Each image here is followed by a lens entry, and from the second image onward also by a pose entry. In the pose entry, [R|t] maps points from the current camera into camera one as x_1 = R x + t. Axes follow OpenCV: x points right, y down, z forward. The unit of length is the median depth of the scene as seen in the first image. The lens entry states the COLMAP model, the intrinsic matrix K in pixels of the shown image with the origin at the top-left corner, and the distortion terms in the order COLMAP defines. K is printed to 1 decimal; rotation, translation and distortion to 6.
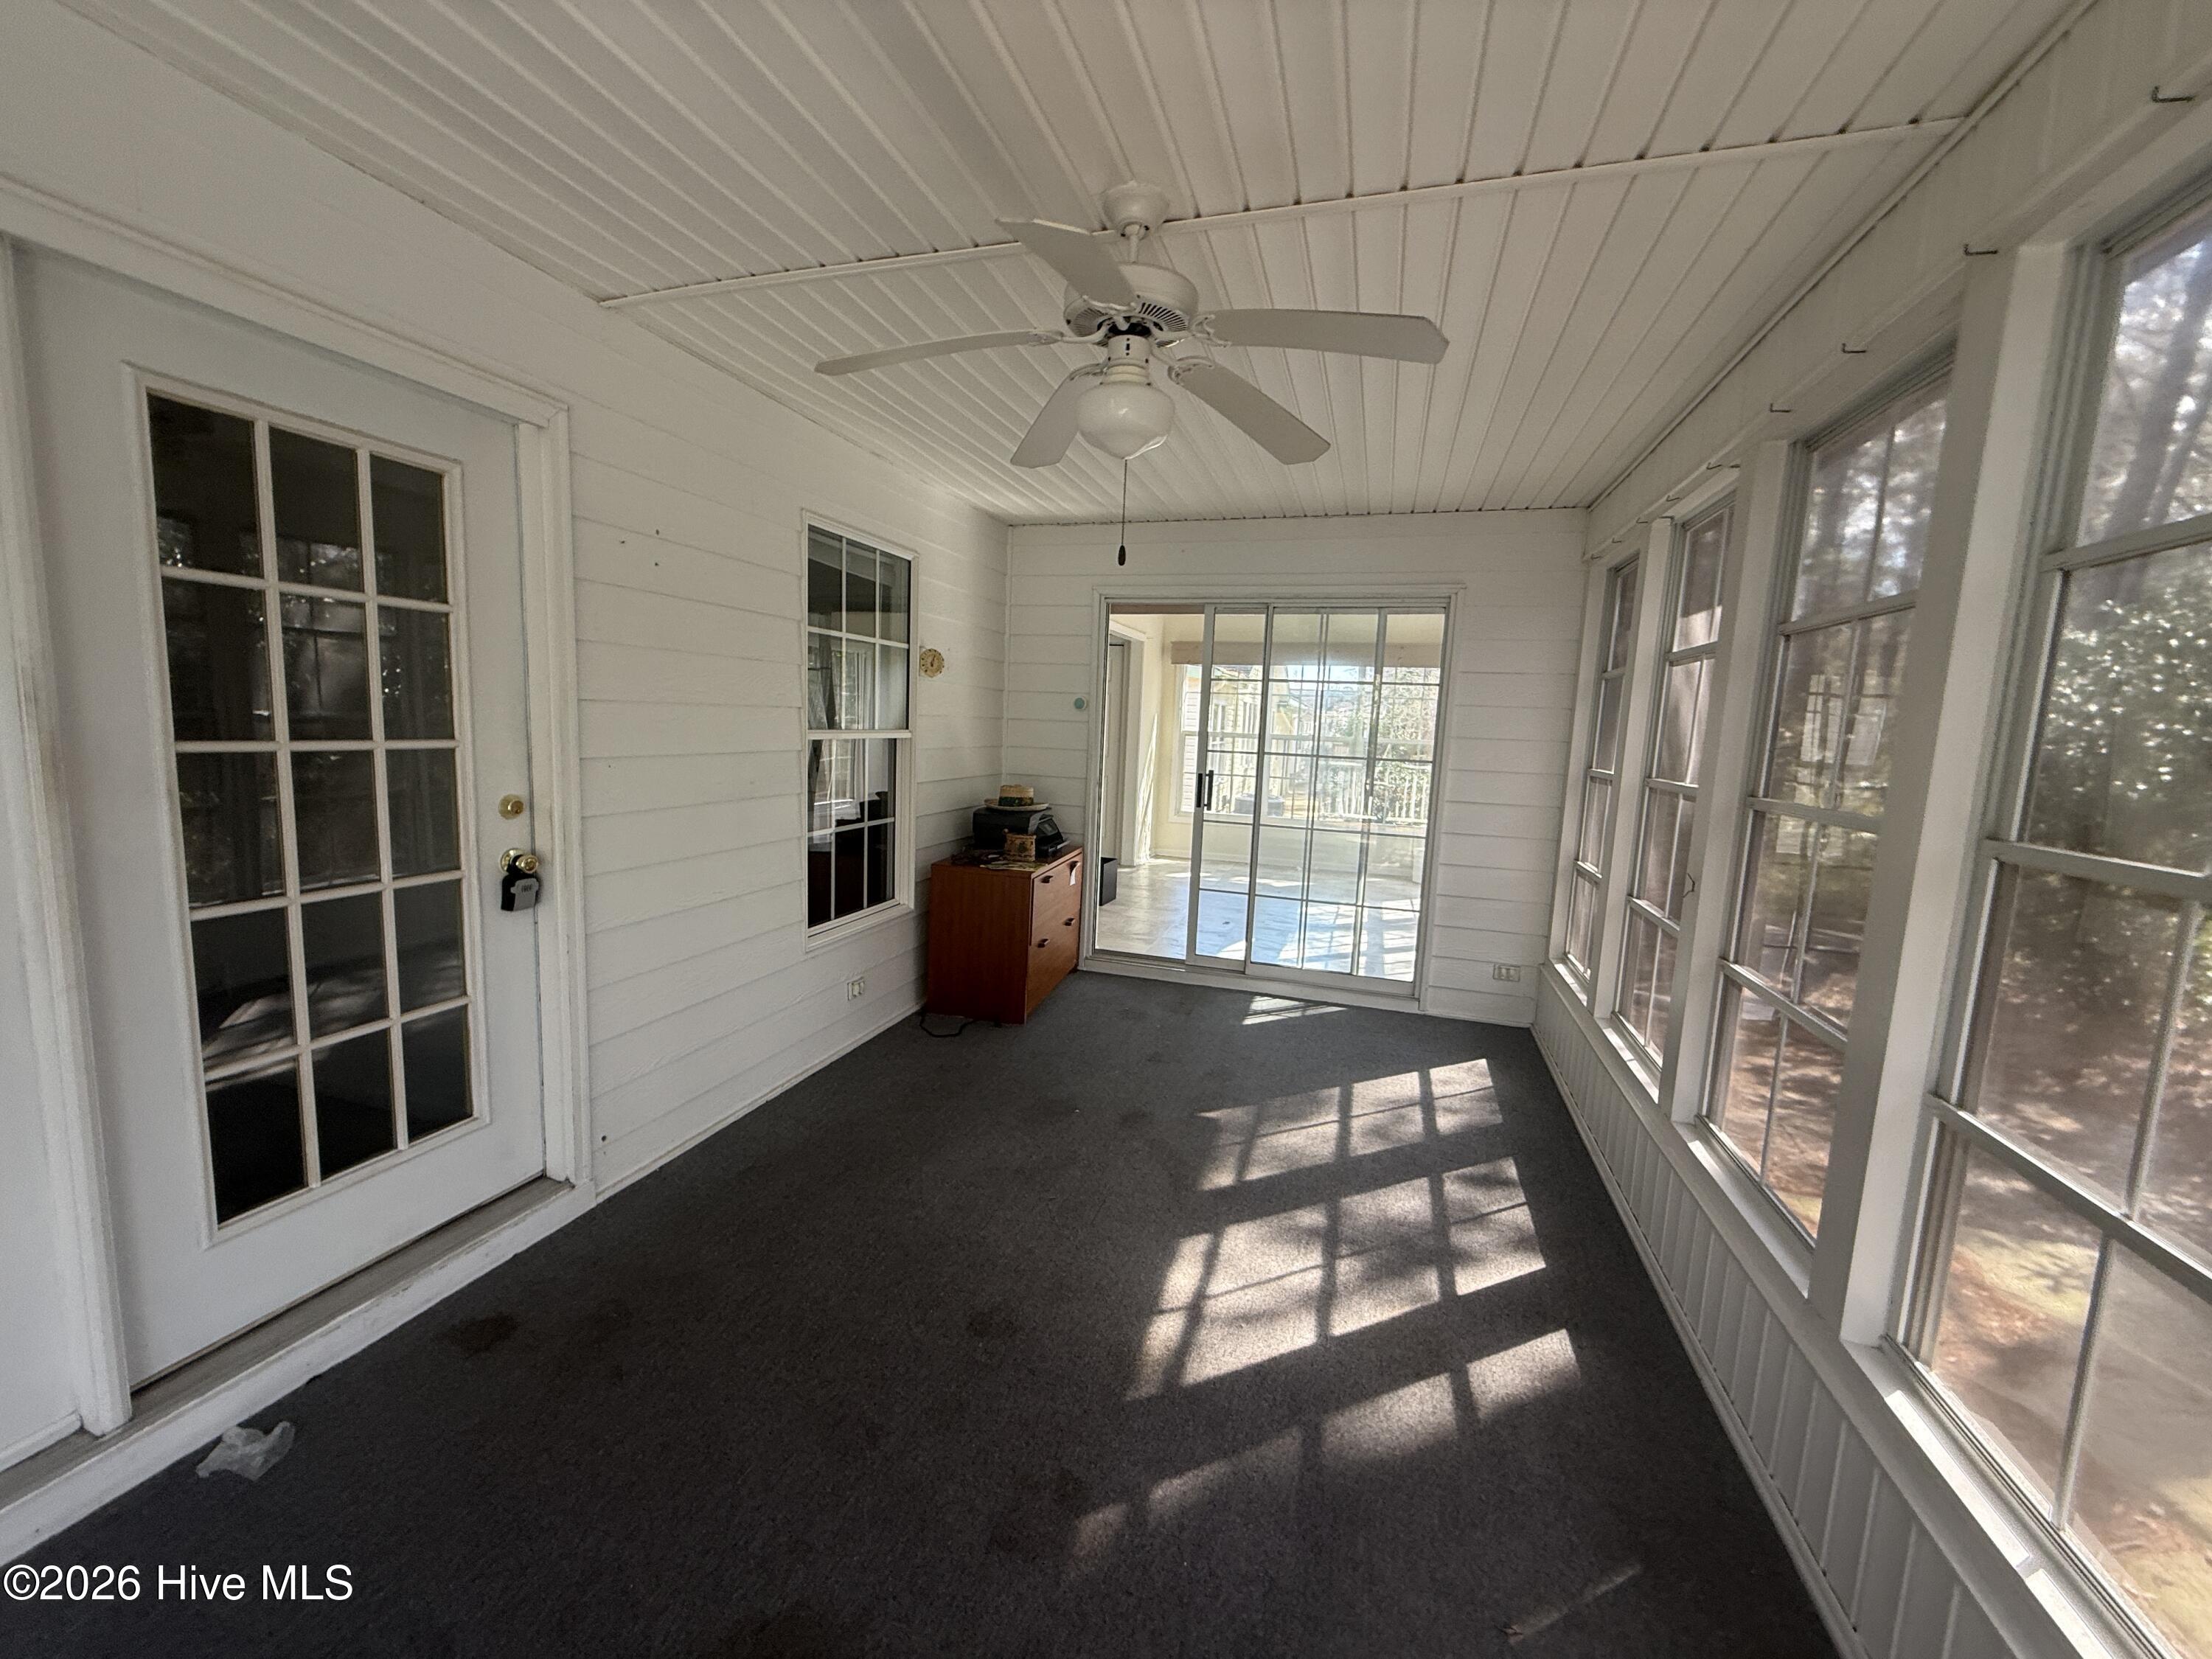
lens RADIAL K [[890.1, 0, 1098.4], [0, 890.1, 826.9], [0, 0, 1]] dist [0.006173, 0.000413]
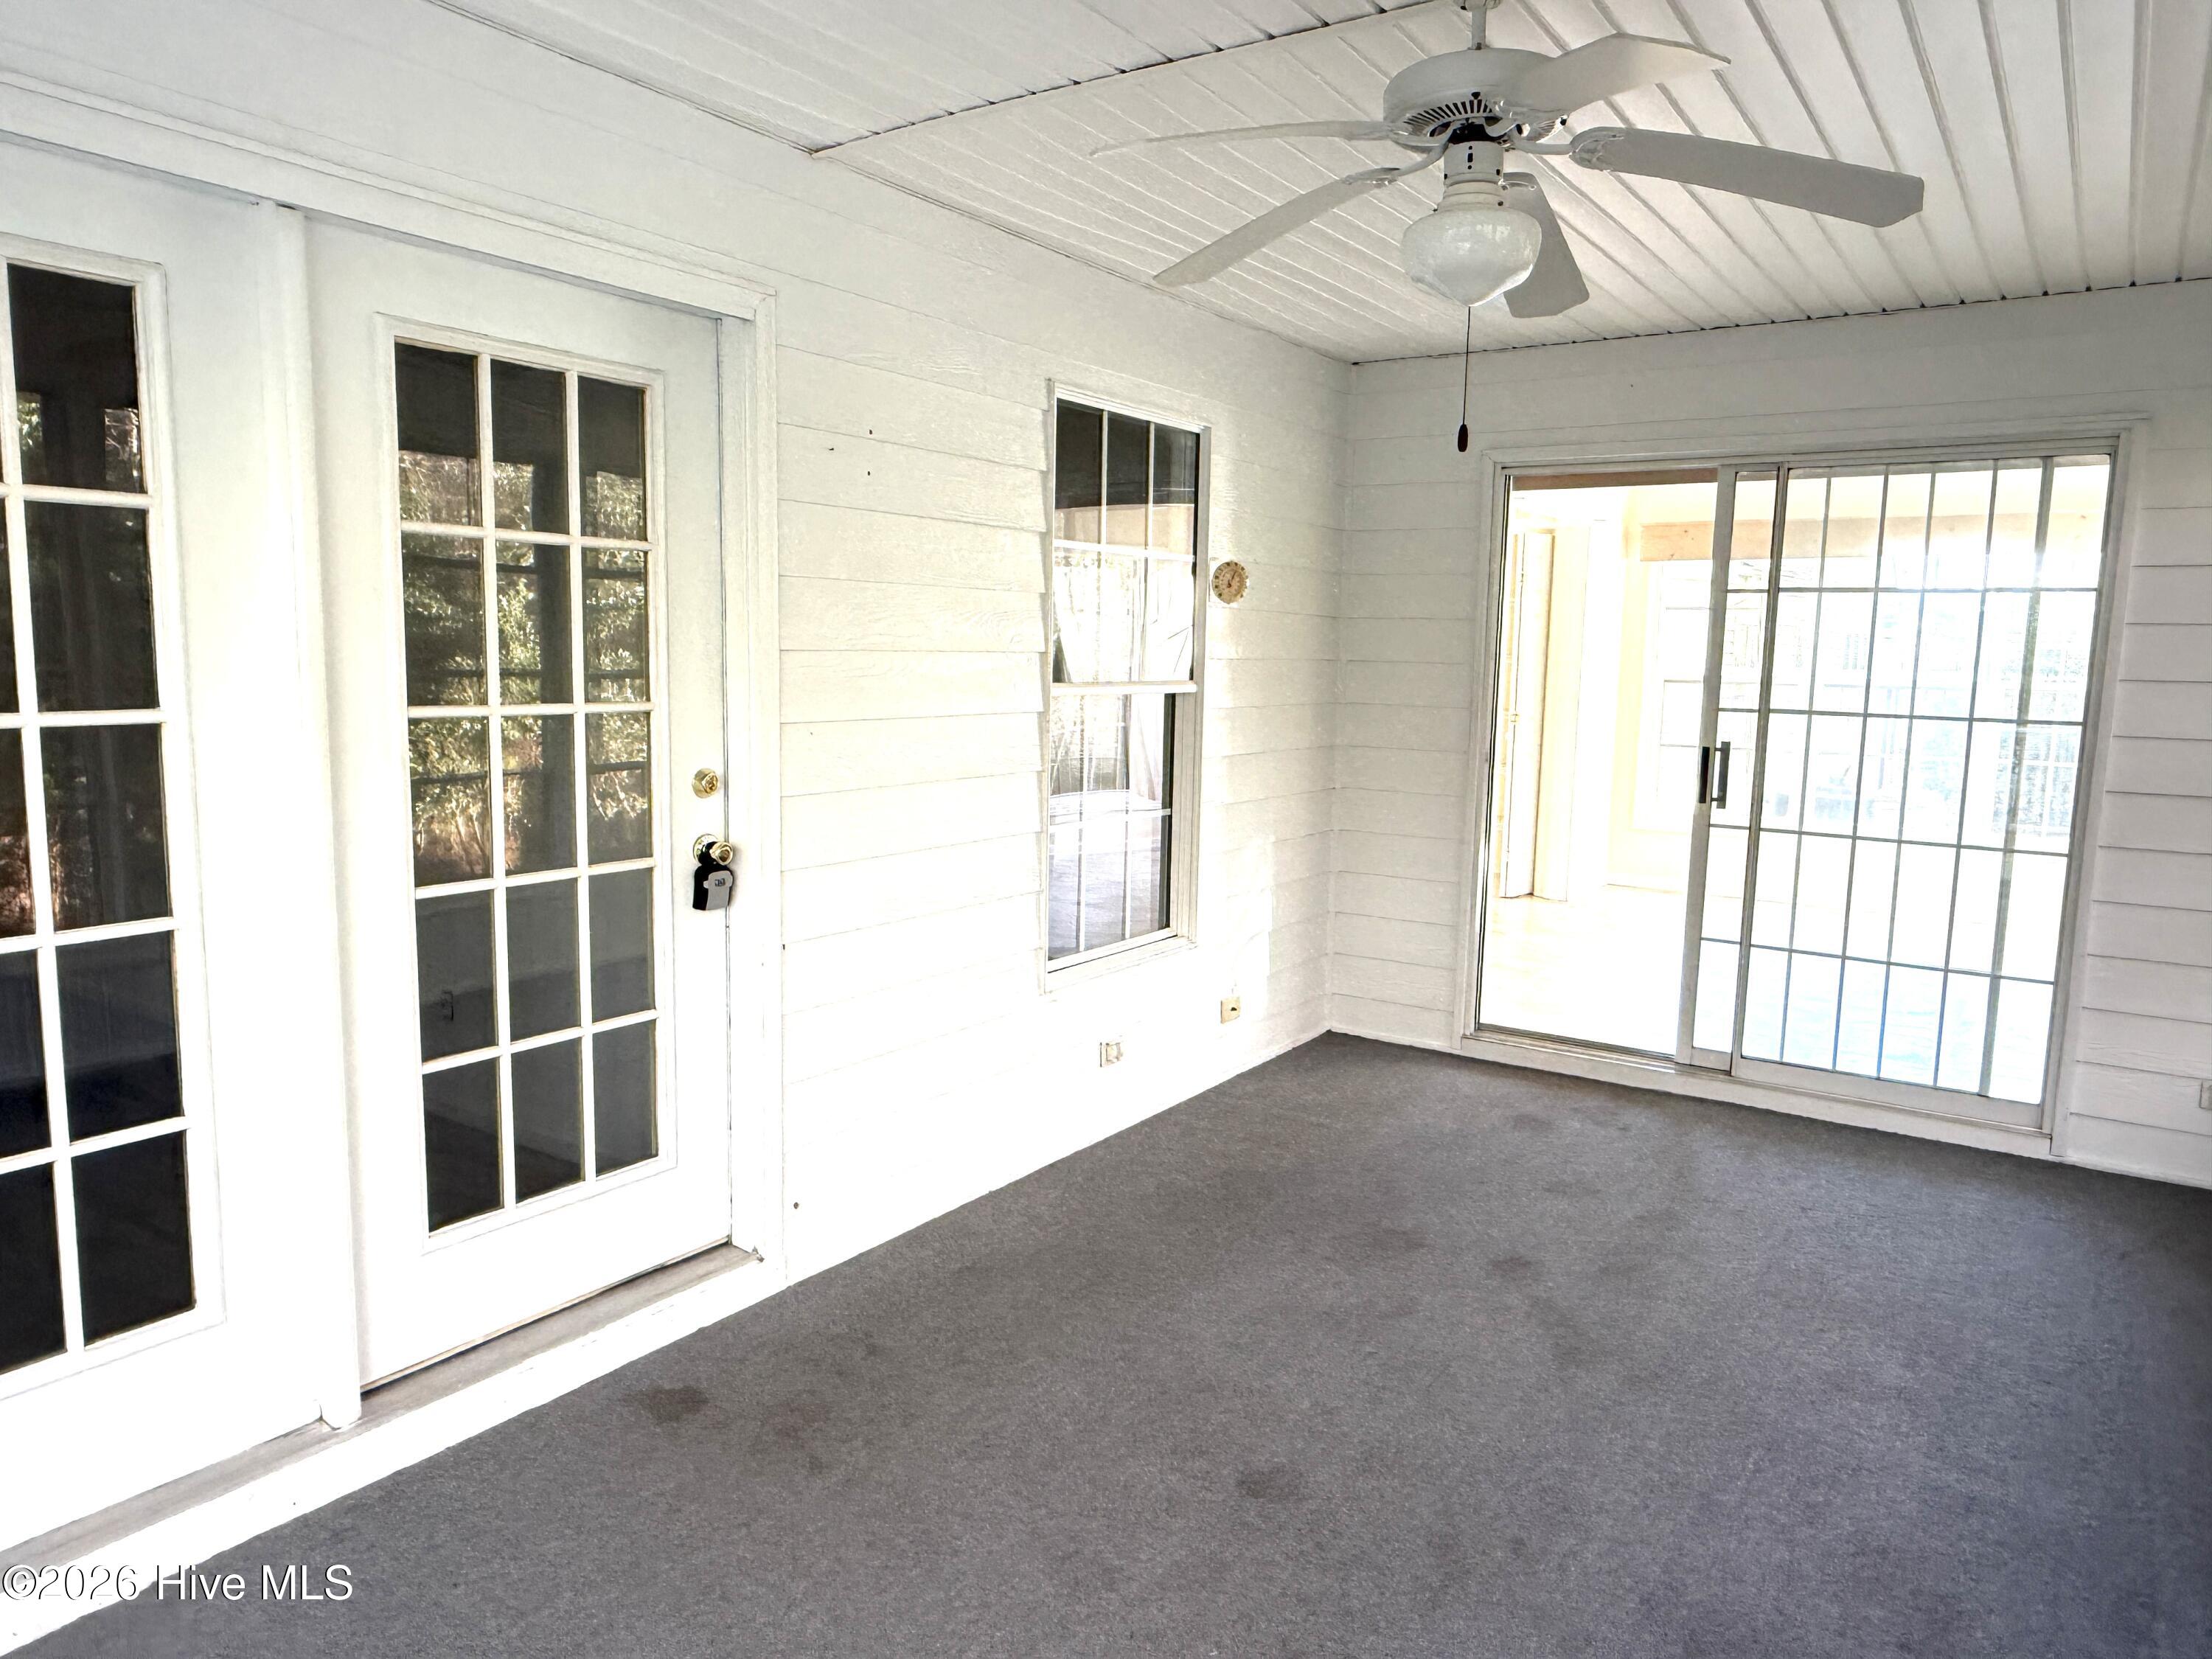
lens RADIAL K [[1495.3, 0, 1105.8], [0, 1495.3, 833.4], [0, 0, 1]] dist [0.012083, -0.007754]
pose [[0.959877, 0.014588, -0.280043, 0.084449], [-0.016018, 0.999868, -0.002821, 0.022085], [0.279965, 0.007194, 0.959983, -0.222203]]
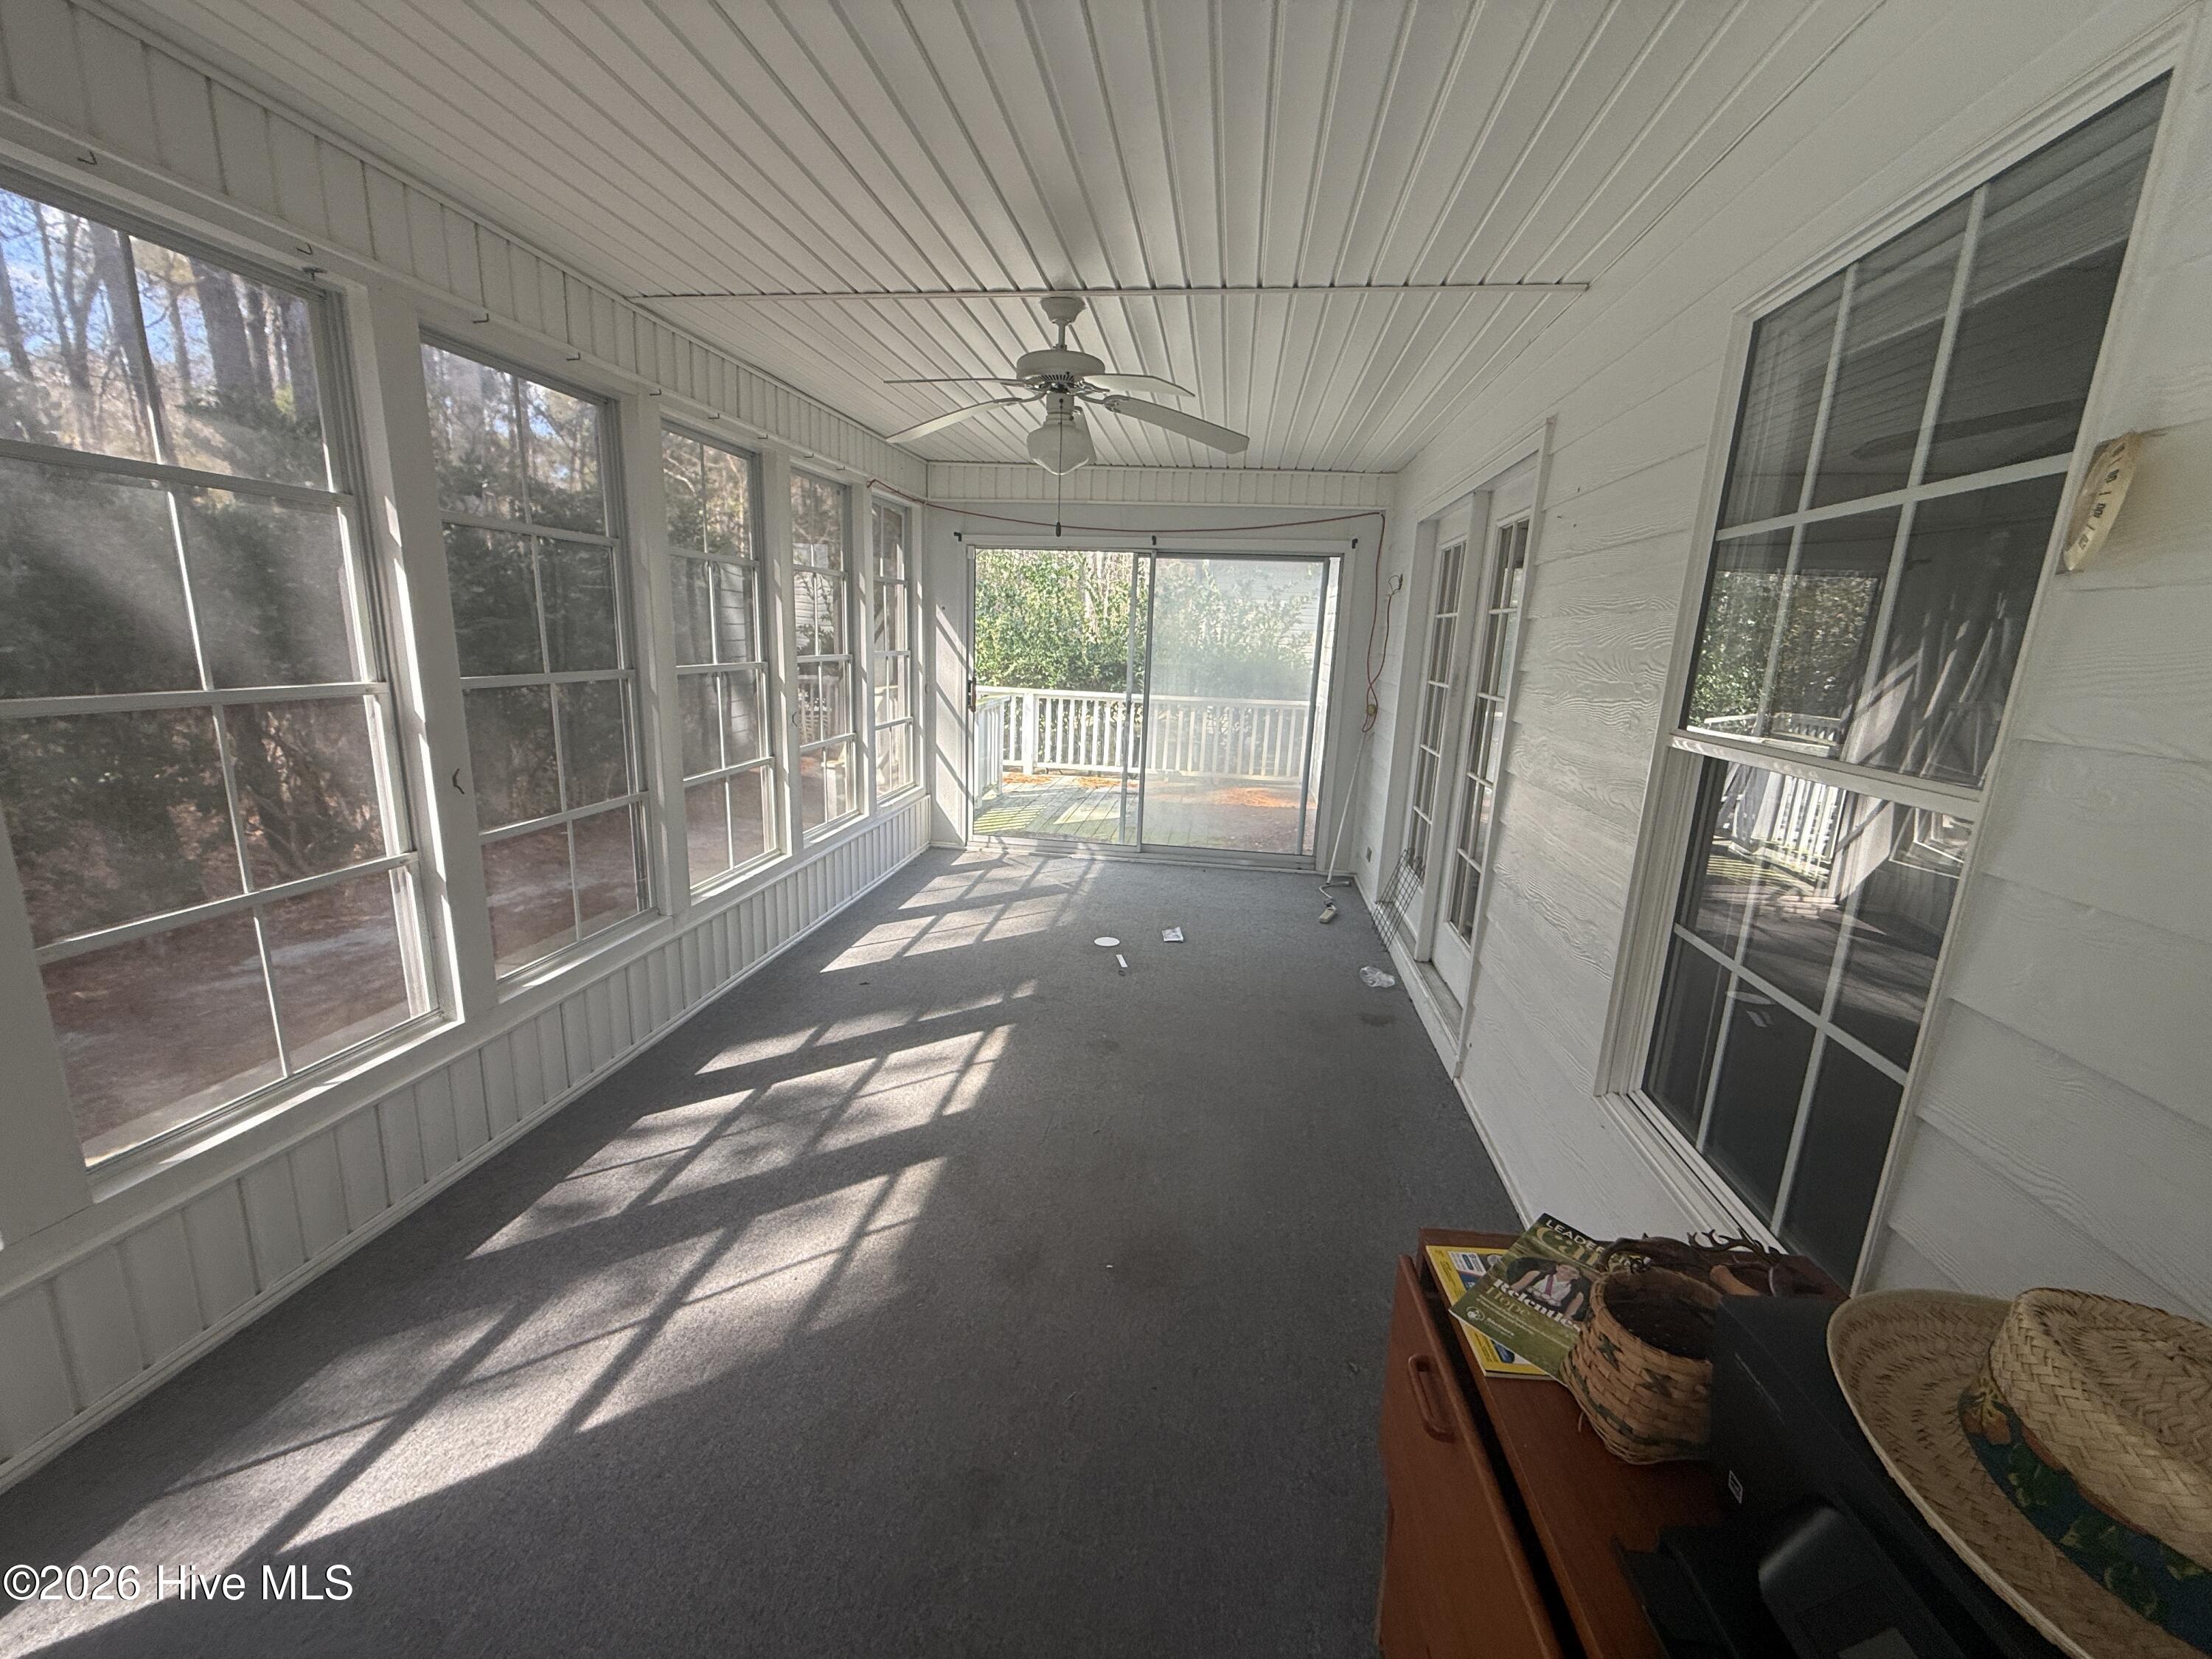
lens RADIAL K [[890.1, 0, 1112.8], [0, 890.1, 815.2], [0, 0, 1]] dist [0.006173, 0.000413]
pose [[-0.984116, -0.041269, -0.172661, 0.142762], [-0.095192, 0.943628, 0.317025, -0.310593], [0.149844, 0.328425, -0.932568, 2.224059]]
